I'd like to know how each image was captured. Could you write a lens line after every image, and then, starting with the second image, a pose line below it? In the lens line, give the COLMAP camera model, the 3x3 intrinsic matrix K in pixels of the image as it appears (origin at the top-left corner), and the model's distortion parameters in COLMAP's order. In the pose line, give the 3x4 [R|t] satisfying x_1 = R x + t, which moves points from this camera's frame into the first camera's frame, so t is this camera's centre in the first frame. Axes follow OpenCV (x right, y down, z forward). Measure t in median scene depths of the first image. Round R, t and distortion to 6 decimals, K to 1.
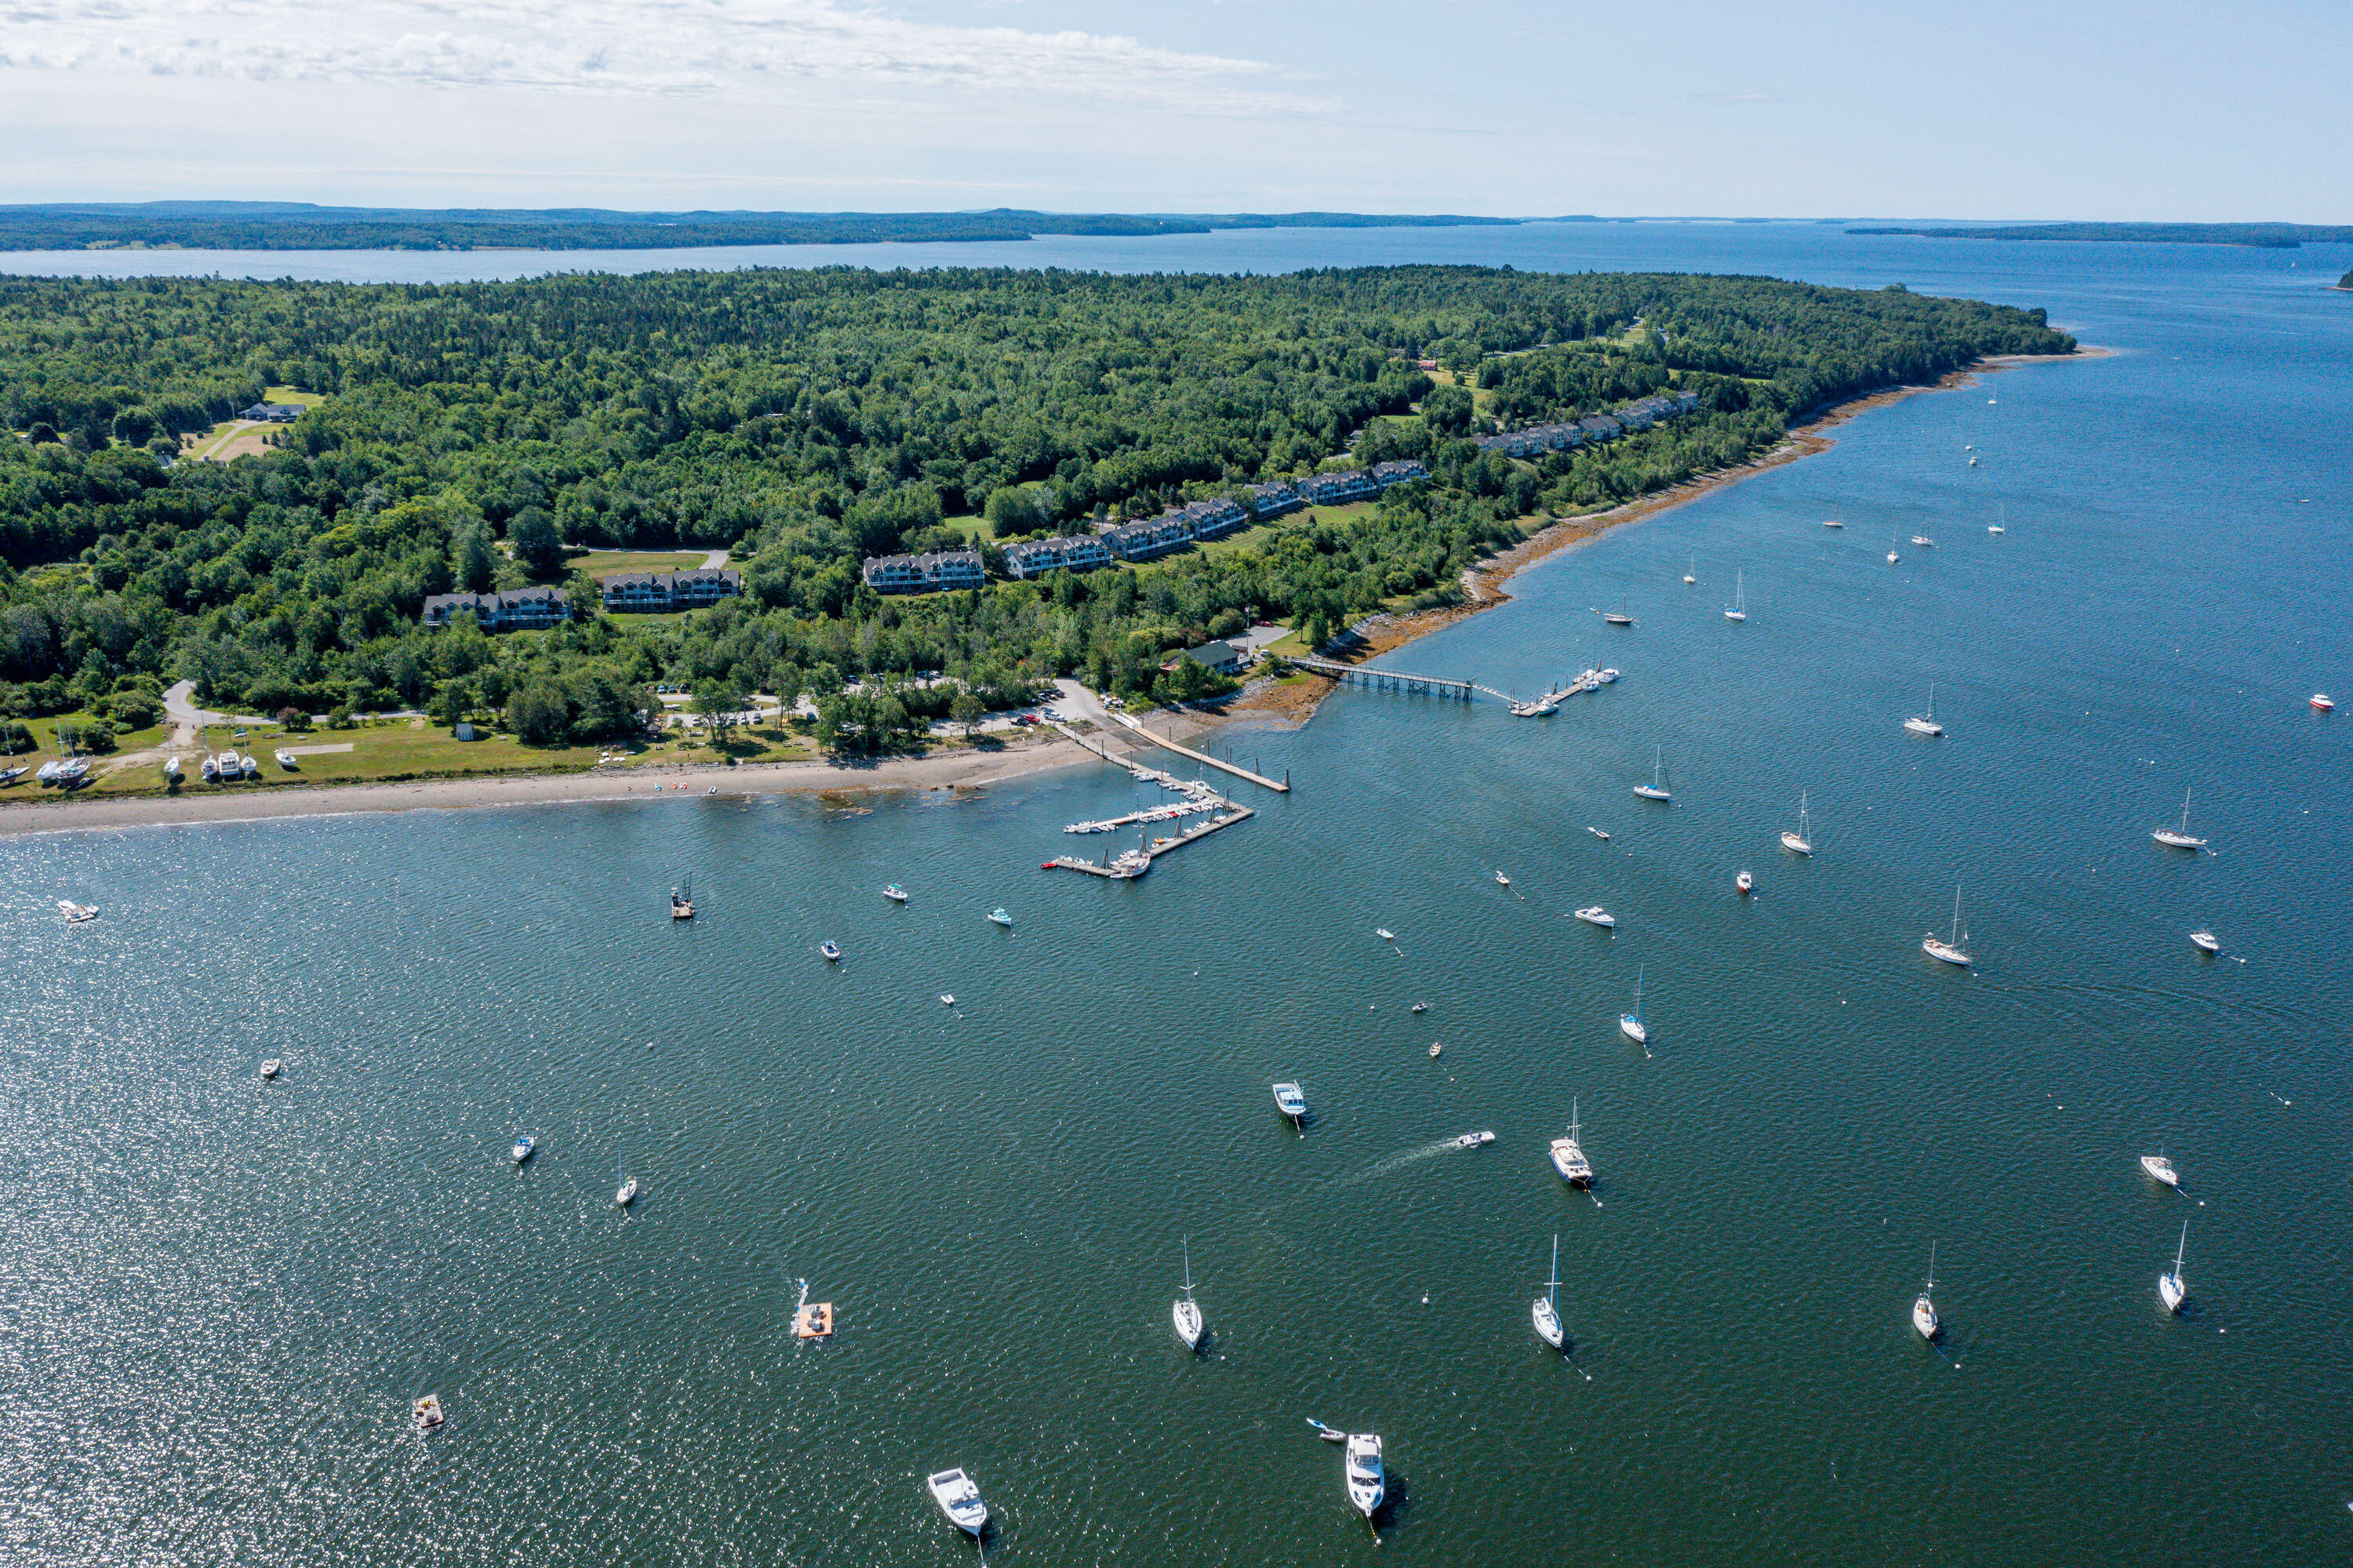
lens RADIAL K [[1879.2, 0, 1156.8], [0, 1879.2, 789.5], [0, 0, 1]] dist [-0.012829, 0.009945]
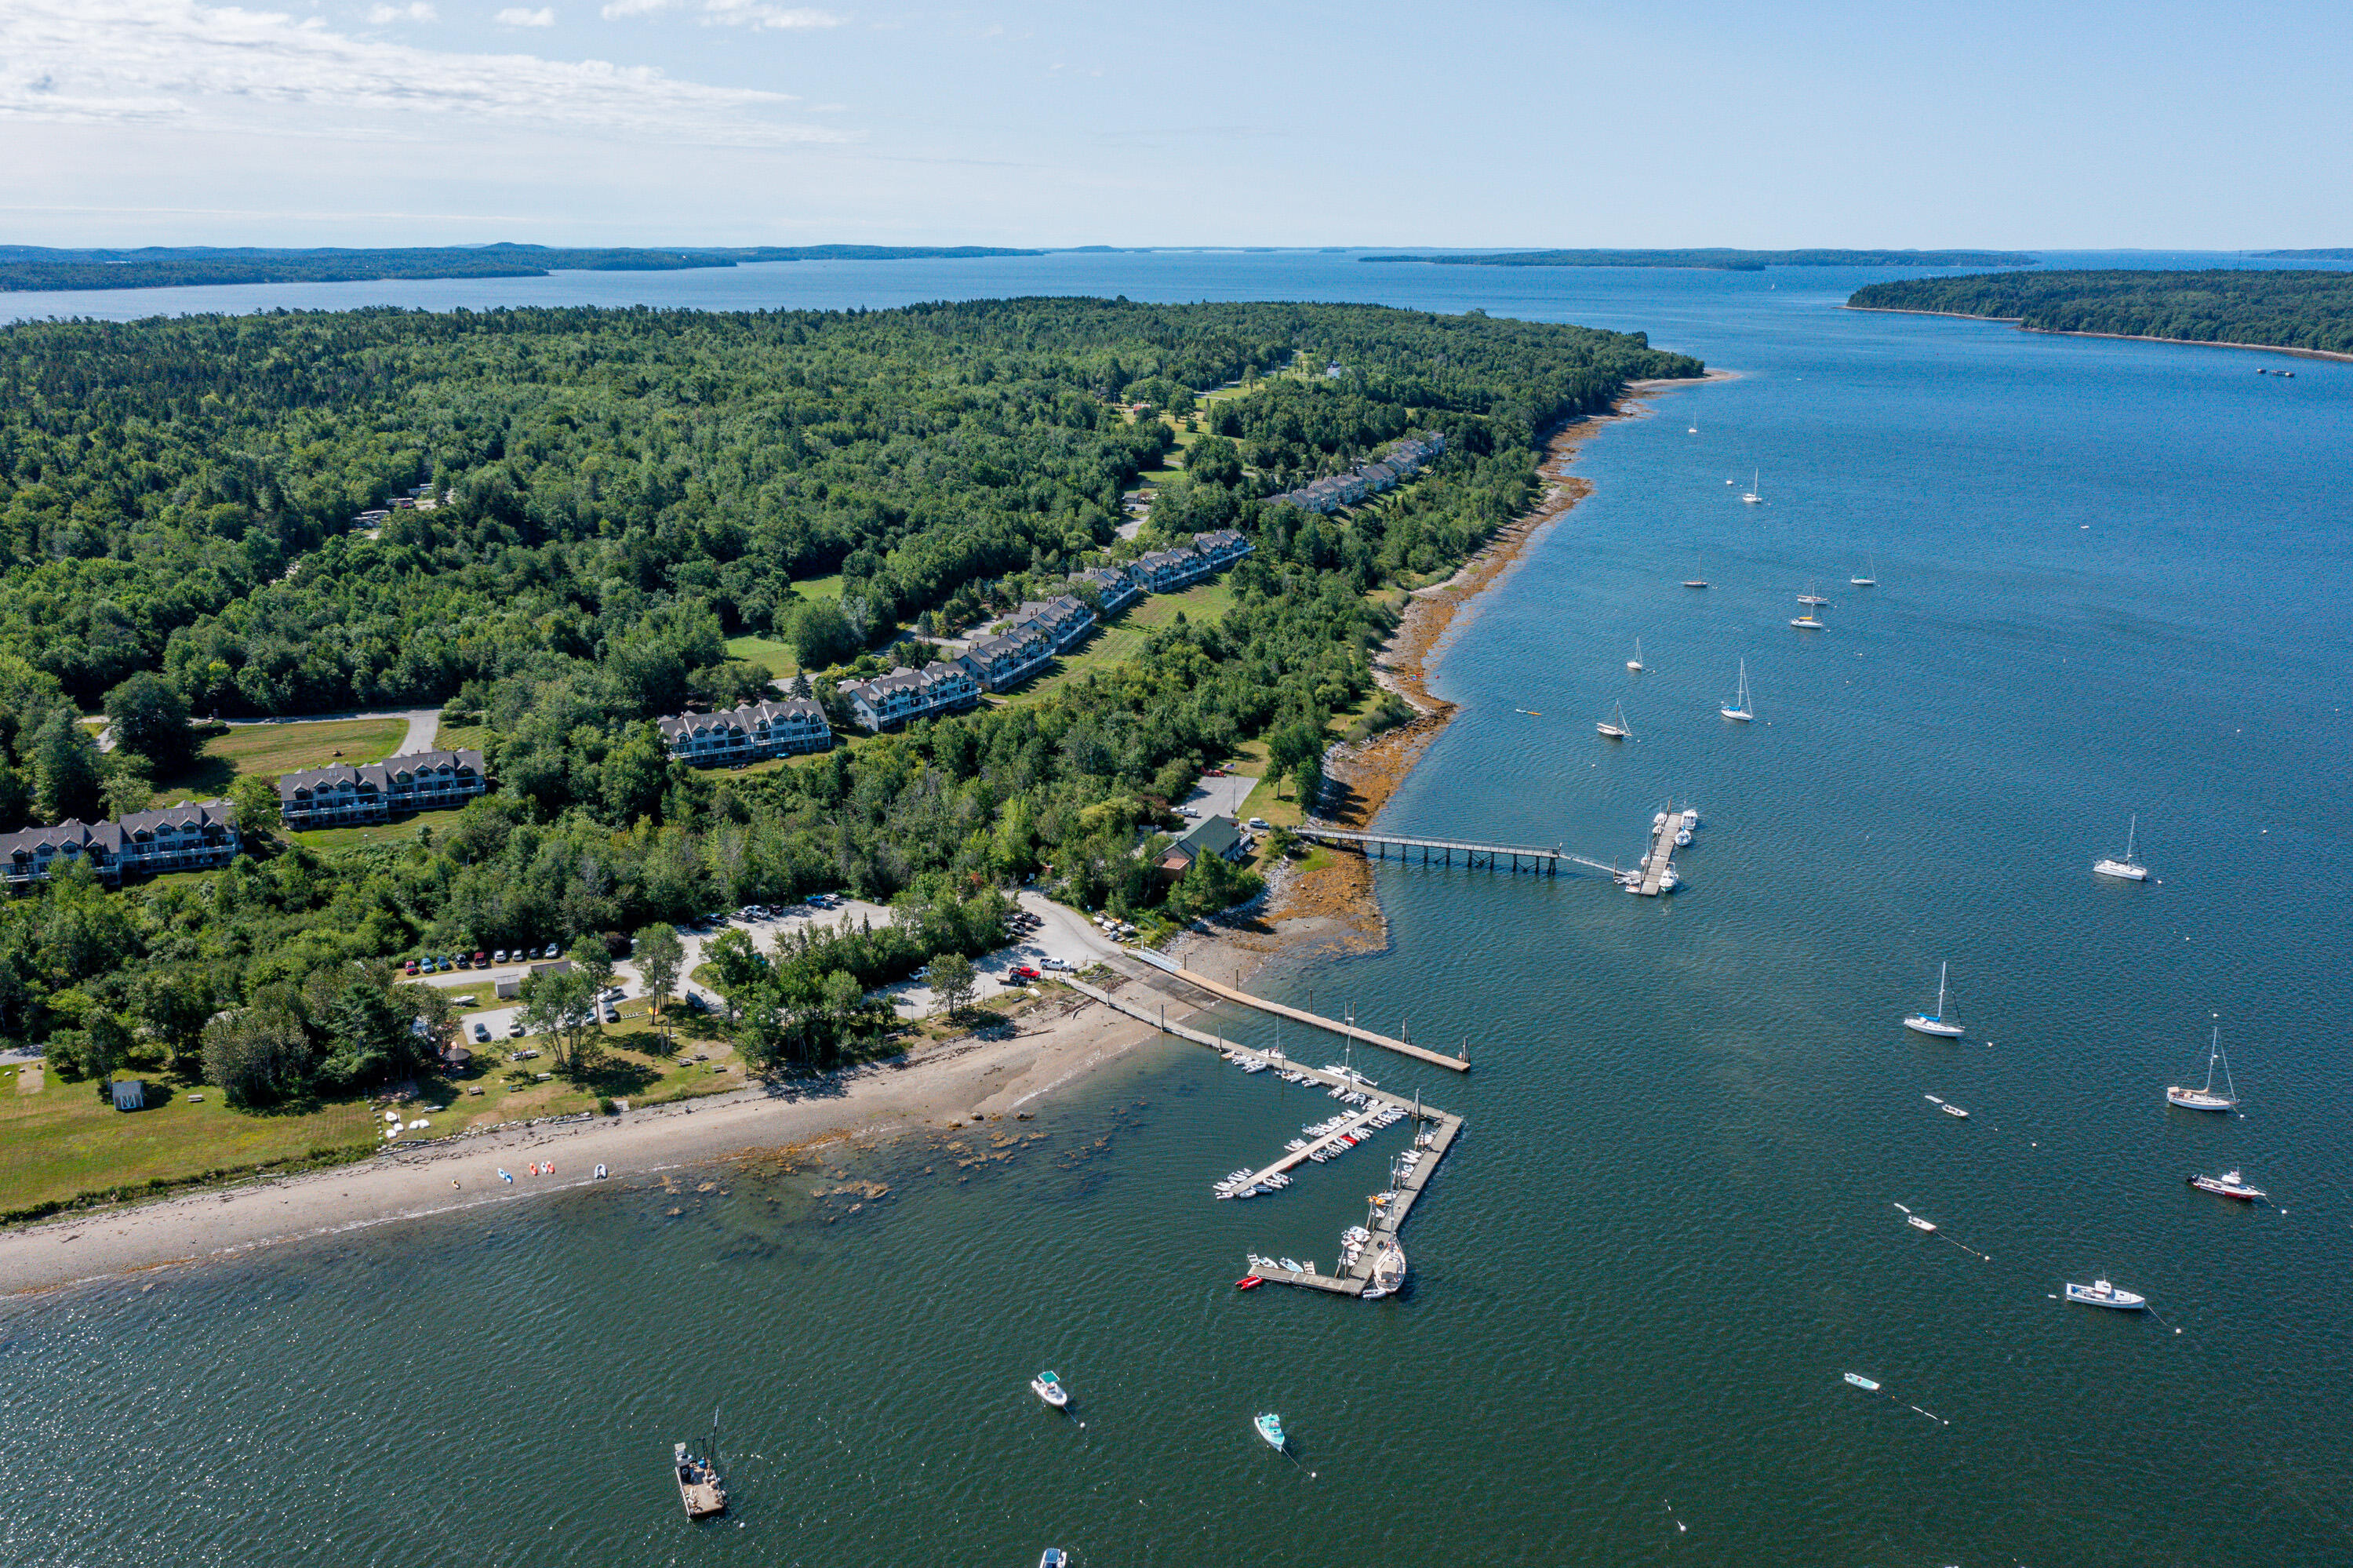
lens RADIAL K [[1889.2, 0, 1176.5], [0, 1889.2, 784.0], [0, 0, 1]] dist [-0.015835, 0.014373]
pose [[0.968097, -0.073442, 0.239570, -0.095350], [0.078090, 0.996897, -0.009953, -0.052027], [-0.238096, 0.028343, 0.970828, 0.174258]]
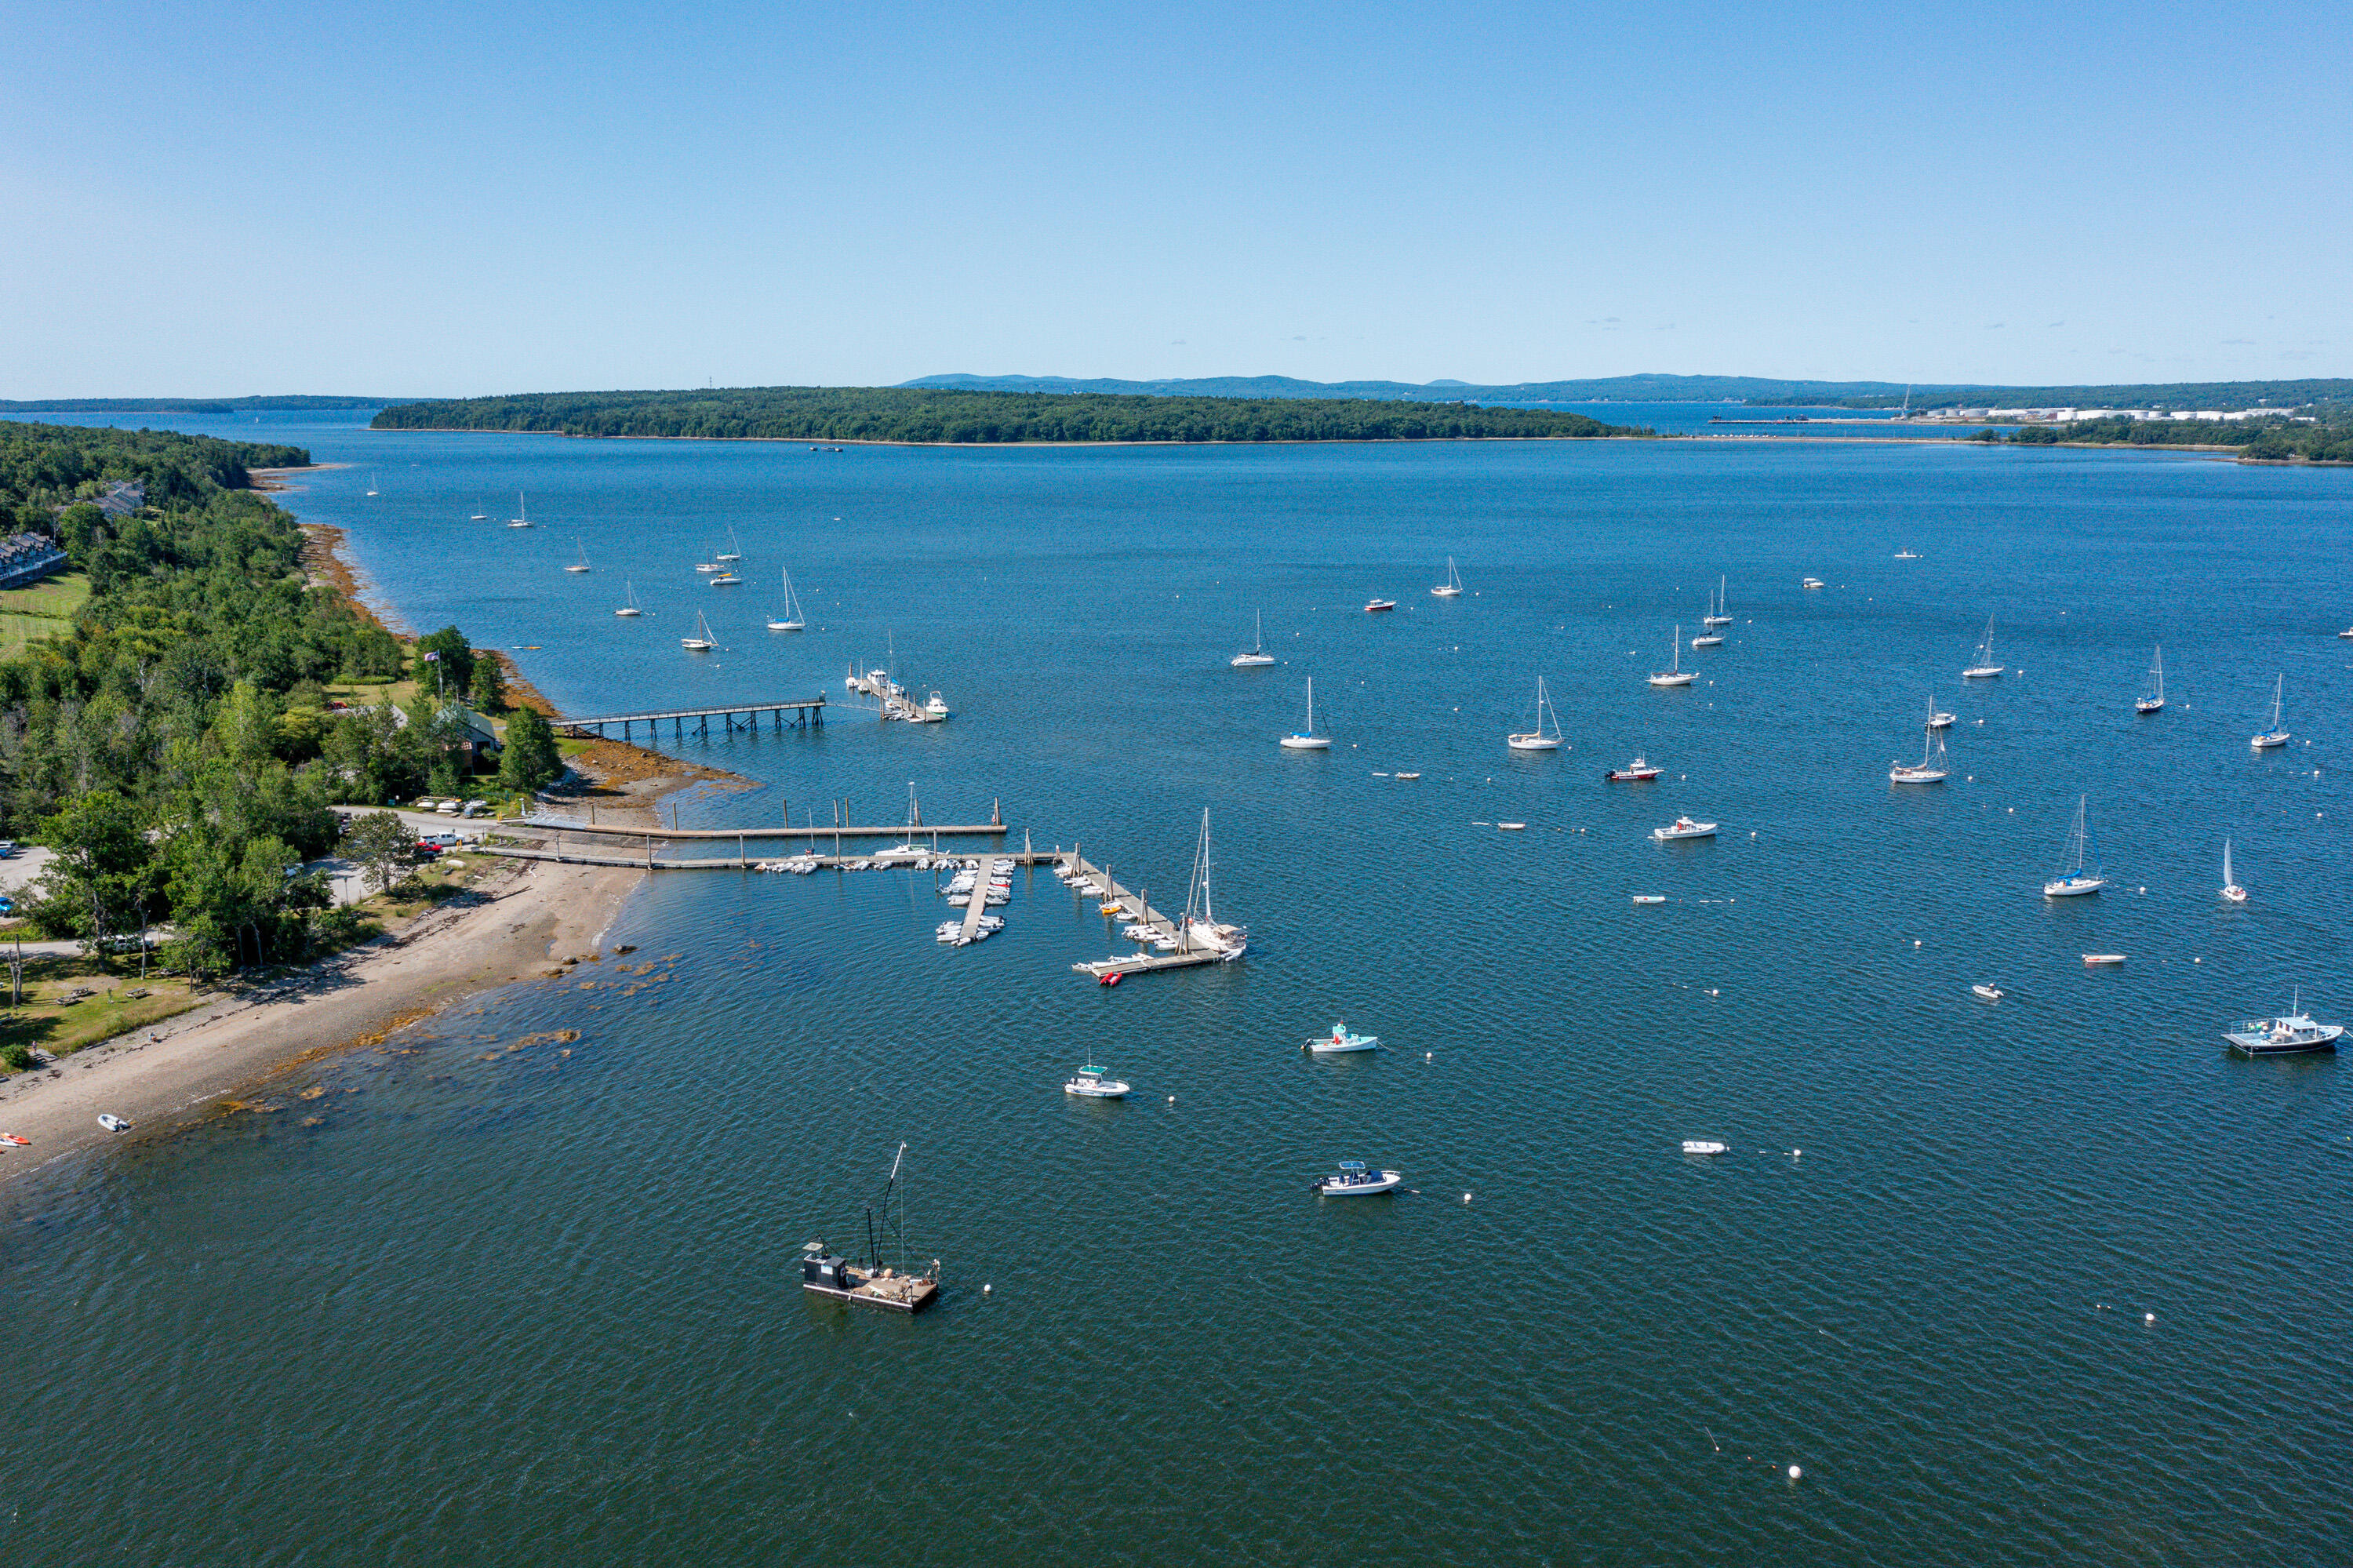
lens RADIAL K [[1889.2, 0, 1176.5], [0, 1889.2, 784.0], [0, 0, 1]] dist [-0.015835, 0.014373]
pose [[0.525510, -0.174345, 0.832732, -0.212205], [0.253007, 0.966522, 0.042691, -0.013479], [-0.812297, 0.188253, 0.552028, 0.297517]]
